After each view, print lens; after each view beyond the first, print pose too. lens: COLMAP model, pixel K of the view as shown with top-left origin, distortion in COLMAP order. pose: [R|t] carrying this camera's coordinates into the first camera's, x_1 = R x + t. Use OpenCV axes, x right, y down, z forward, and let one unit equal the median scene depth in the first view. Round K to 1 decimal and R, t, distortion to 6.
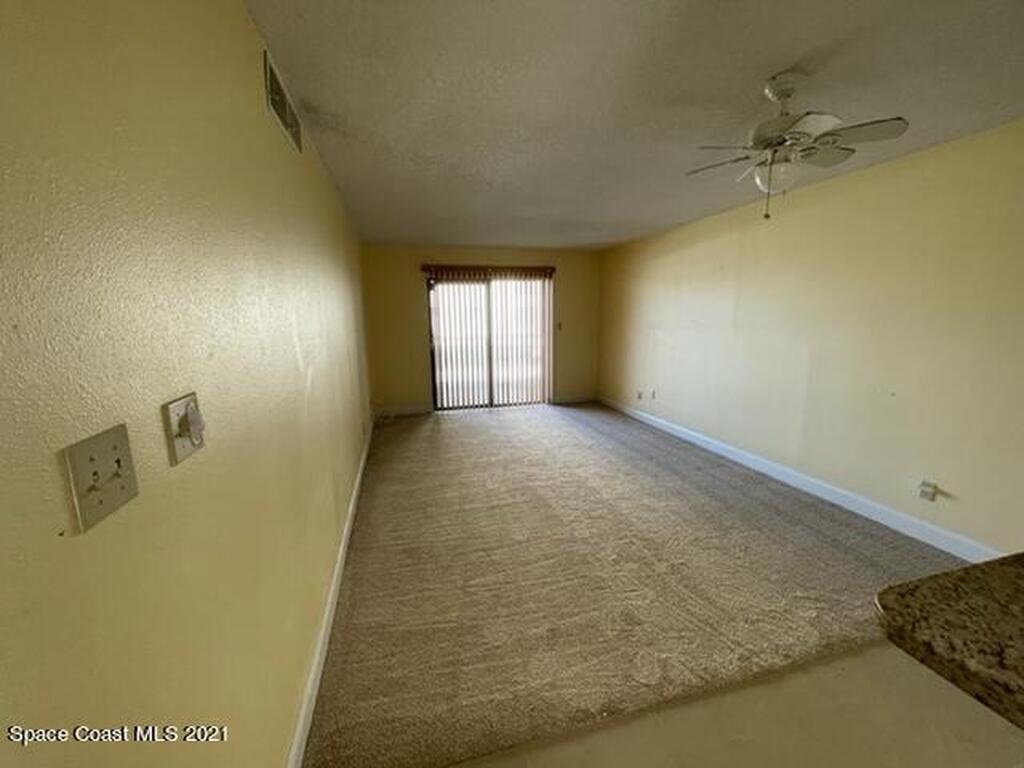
lens RADIAL K [[414.3, 0, 512.0], [0, 414.3, 384.0], [0, 0, 1]] dist [0.000018, -0.000270]
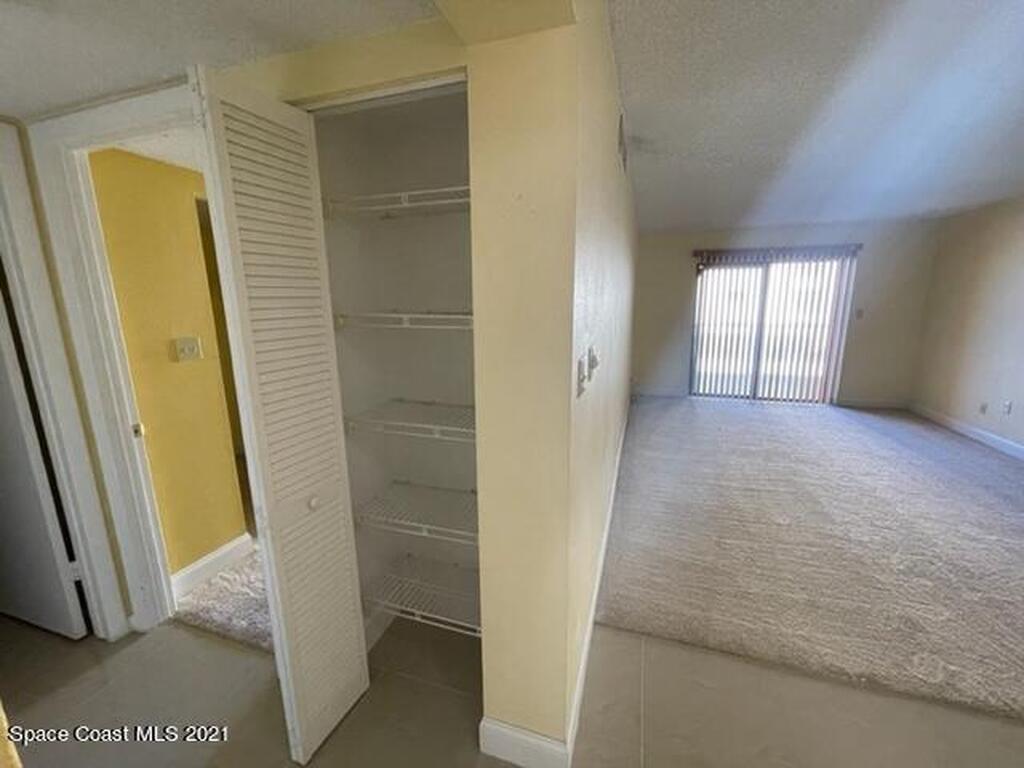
lens RADIAL K [[414.3, 0, 512.0], [0, 414.3, 384.0], [0, 0, 1]] dist [0.000018, -0.000270]
pose [[0.837604, 0.109992, -0.535091, -0.017603], [-0.091669, 0.993931, 0.060816, 0.025305], [0.538532, -0.001888, 0.842603, -0.149946]]
